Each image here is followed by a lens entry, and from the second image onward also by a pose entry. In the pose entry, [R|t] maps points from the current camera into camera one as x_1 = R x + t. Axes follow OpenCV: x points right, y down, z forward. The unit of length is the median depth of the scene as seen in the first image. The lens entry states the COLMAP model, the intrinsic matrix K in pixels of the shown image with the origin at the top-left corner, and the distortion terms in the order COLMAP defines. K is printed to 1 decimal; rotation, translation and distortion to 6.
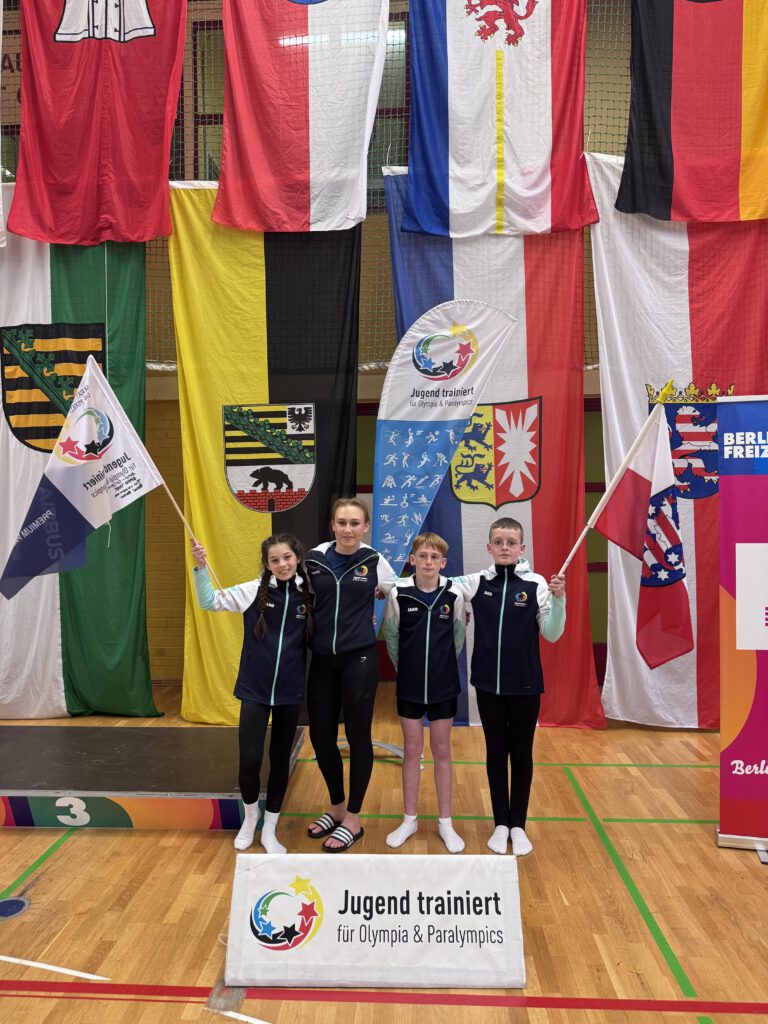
lens RADIAL K [[721.9, 0, 381.7], [0, 721.9, 512.6], [0, 0, 1]] dist [0.002163, -0.004461]
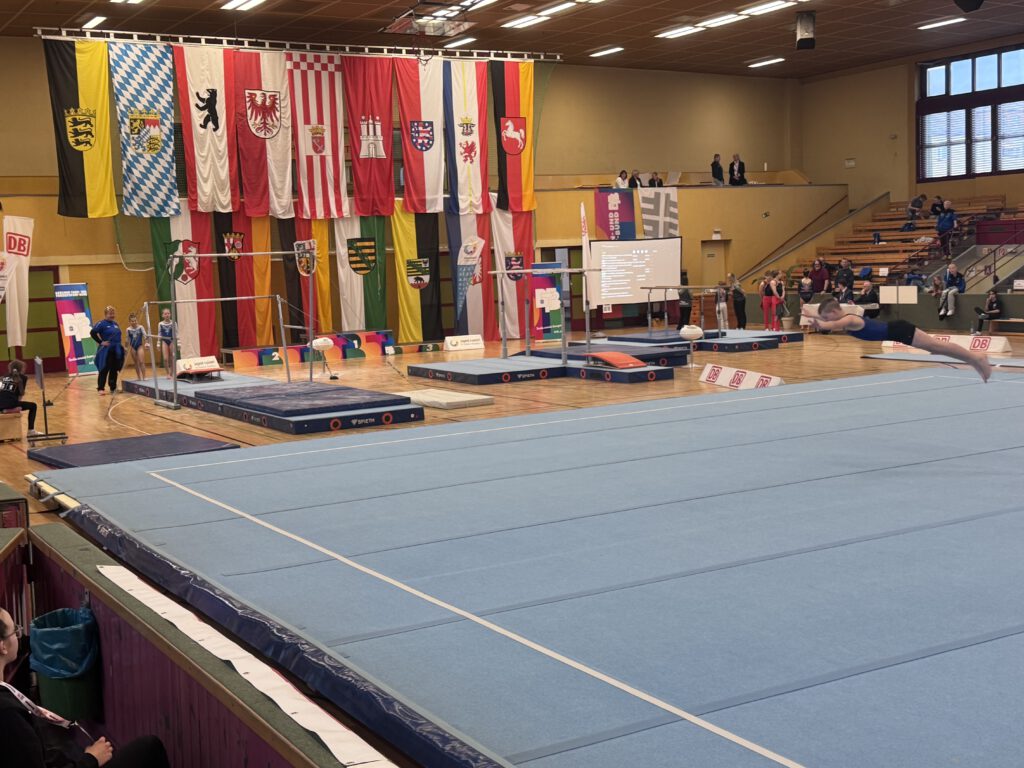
lens RADIAL K [[1294.6, 0, 514.3], [0, 1294.6, 382.8], [0, 0, 1]] dist [0.099373, 0.000000]
pose [[0.825551, -0.084220, 0.558008, -3.558188], [0.047163, 0.995638, 0.080496, -0.033219], [-0.562353, -0.040137, 0.825922, -4.847130]]
